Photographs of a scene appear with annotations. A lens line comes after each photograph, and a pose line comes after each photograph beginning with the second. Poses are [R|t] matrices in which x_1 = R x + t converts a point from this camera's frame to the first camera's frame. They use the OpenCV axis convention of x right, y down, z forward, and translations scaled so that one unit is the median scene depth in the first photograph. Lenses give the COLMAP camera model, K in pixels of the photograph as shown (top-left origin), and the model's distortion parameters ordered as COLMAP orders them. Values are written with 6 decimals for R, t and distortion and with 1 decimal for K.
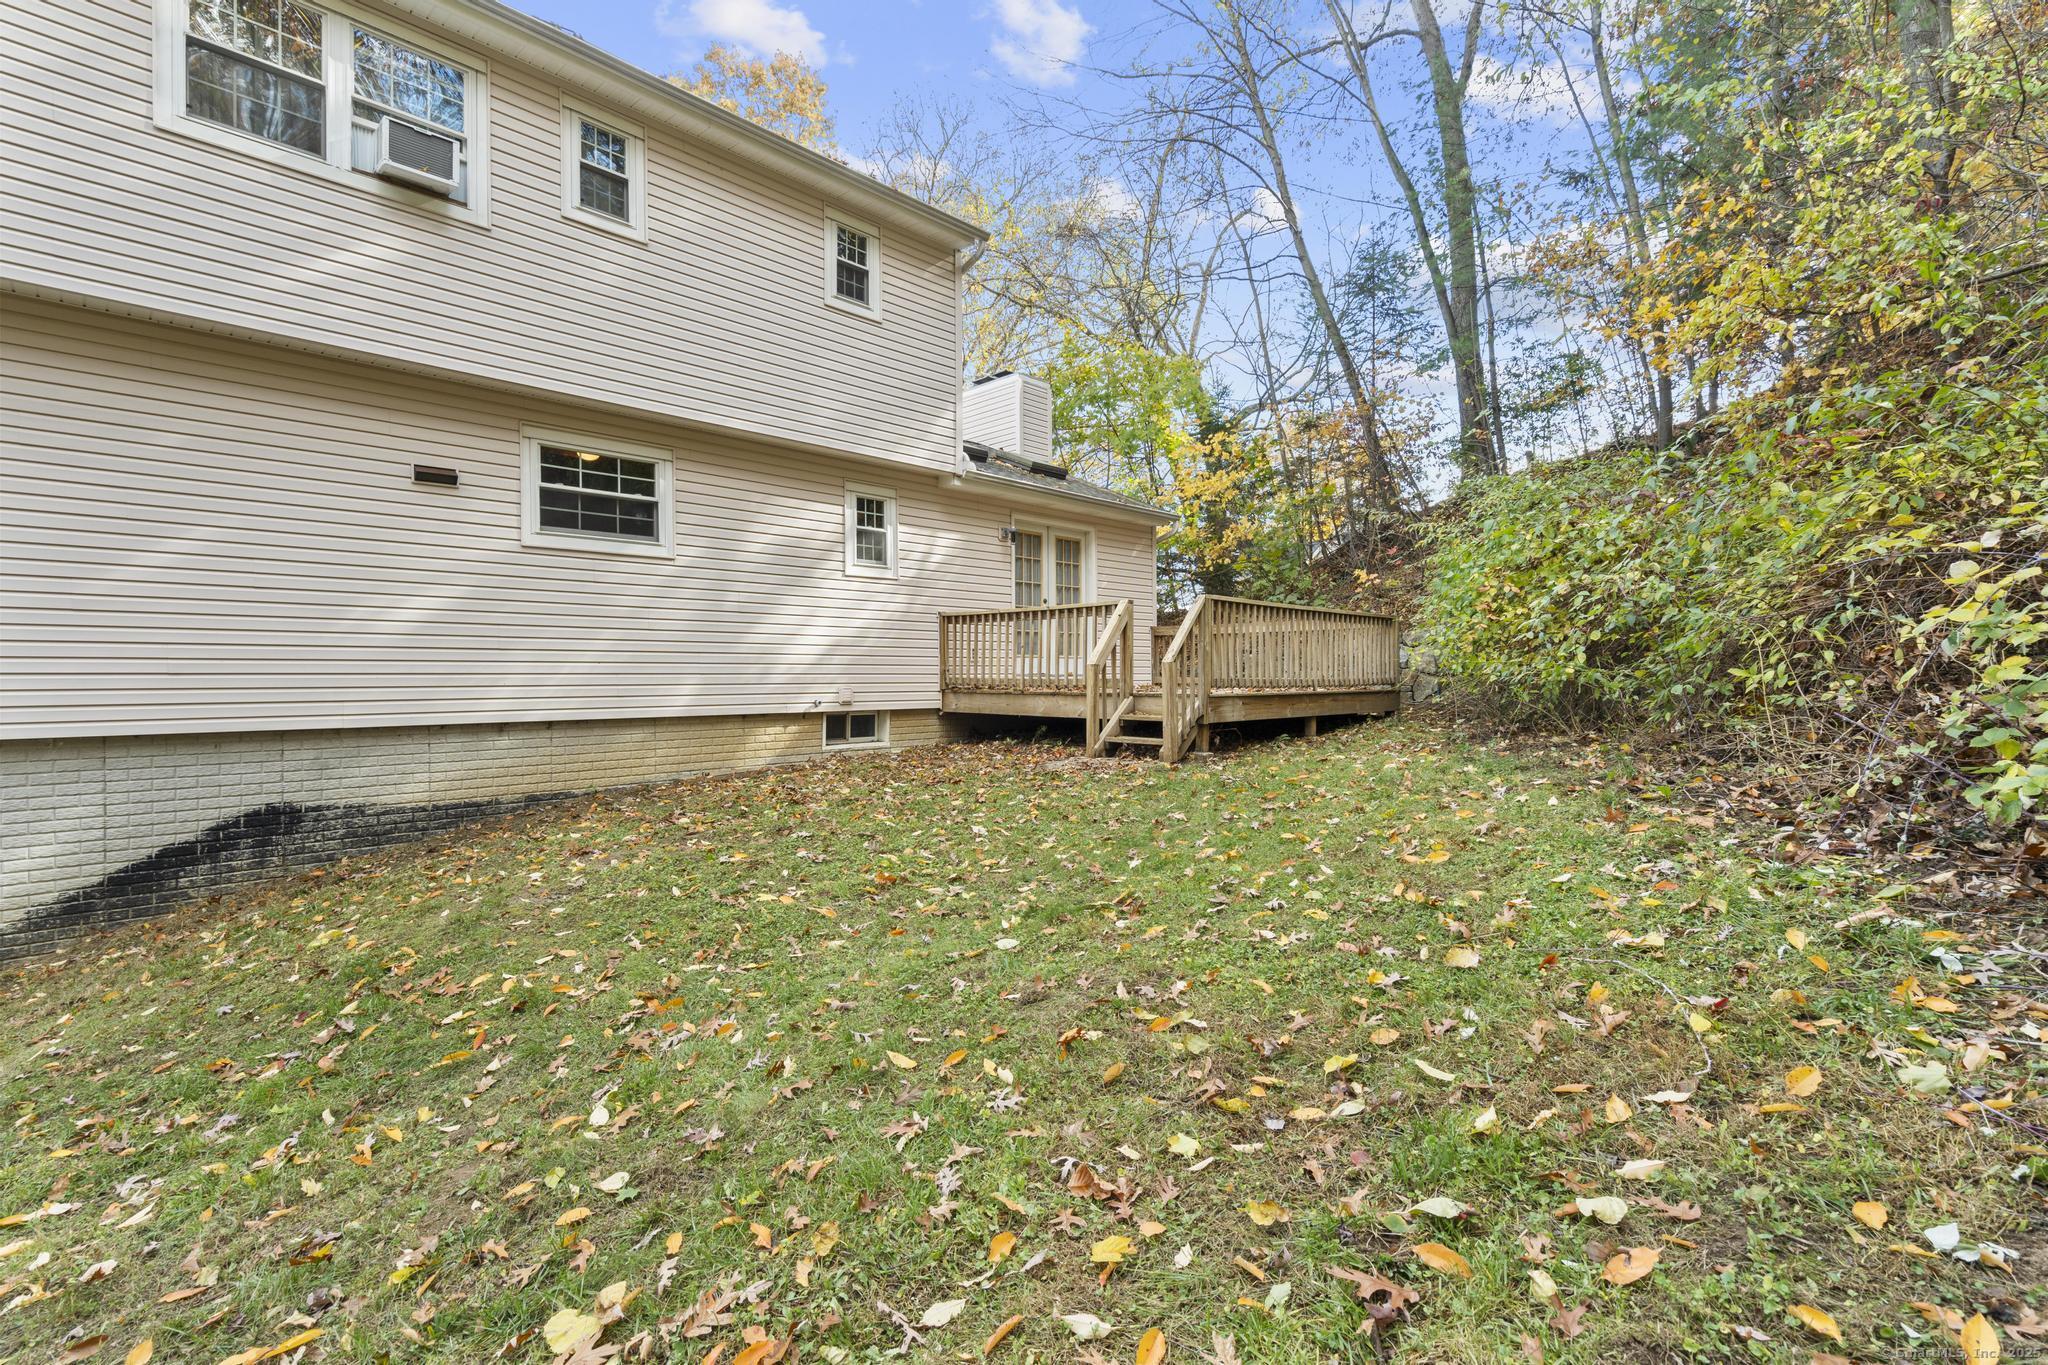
lens RADIAL K [[921.0, 0, 1051.5], [0, 921.0, 678.4], [0, 0, 1]] dist [-0.002054, 0.000624]
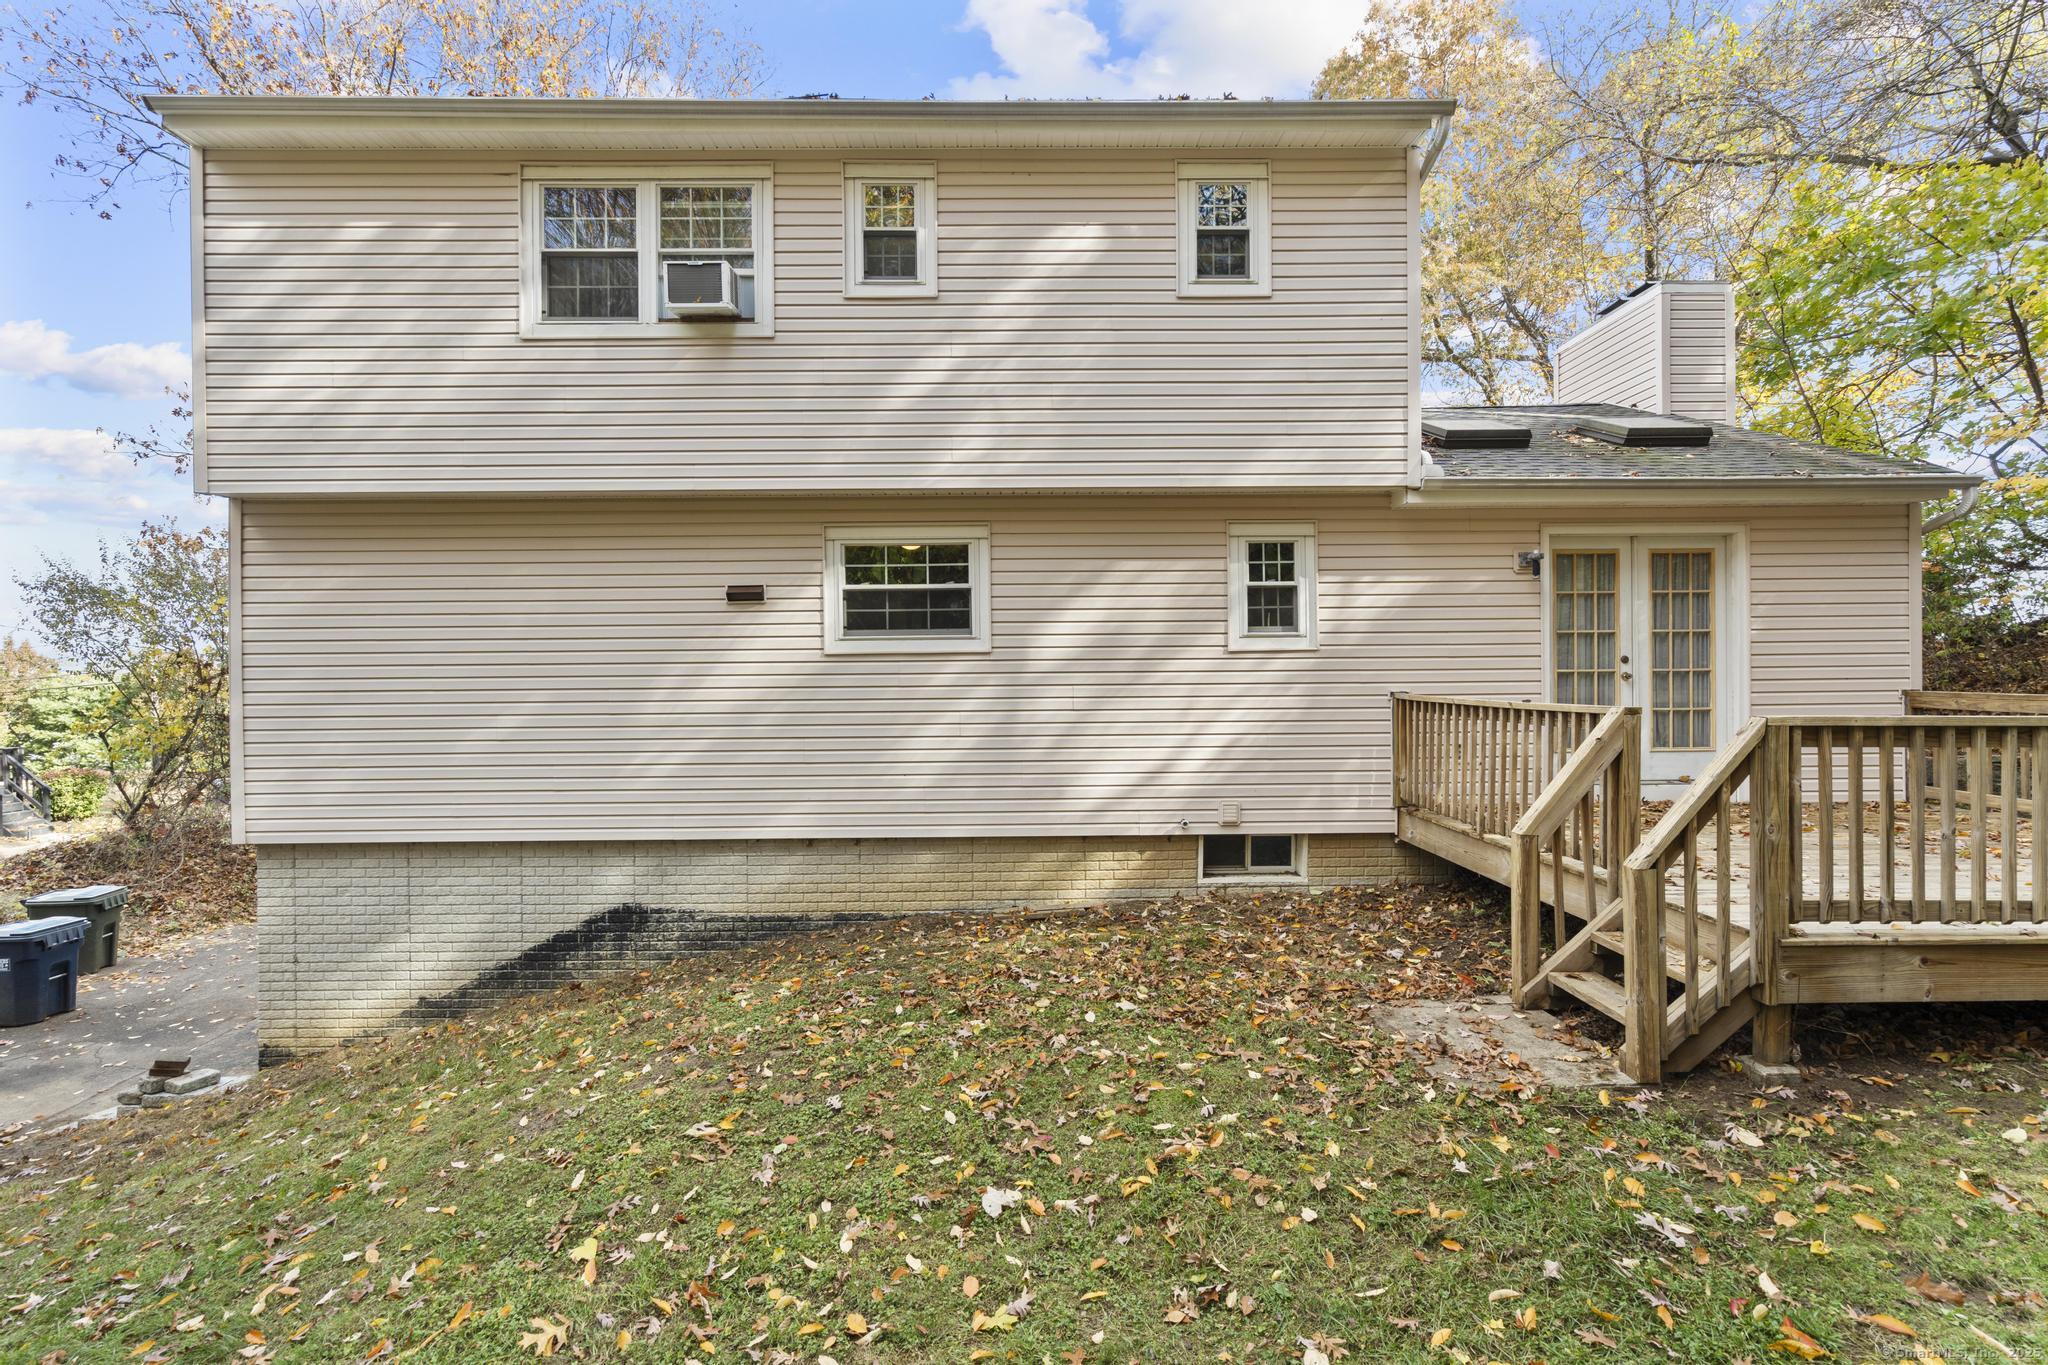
lens RADIAL K [[921.0, 0, 1051.5], [0, 921.0, 678.4], [0, 0, 1]] dist [-0.002054, 0.000624]
pose [[0.692863, 0.002432, -0.721065, 0.274368], [0.000304, 0.999993, 0.003664, -0.120715], [0.721069, -0.002758, 0.692858, 0.497250]]
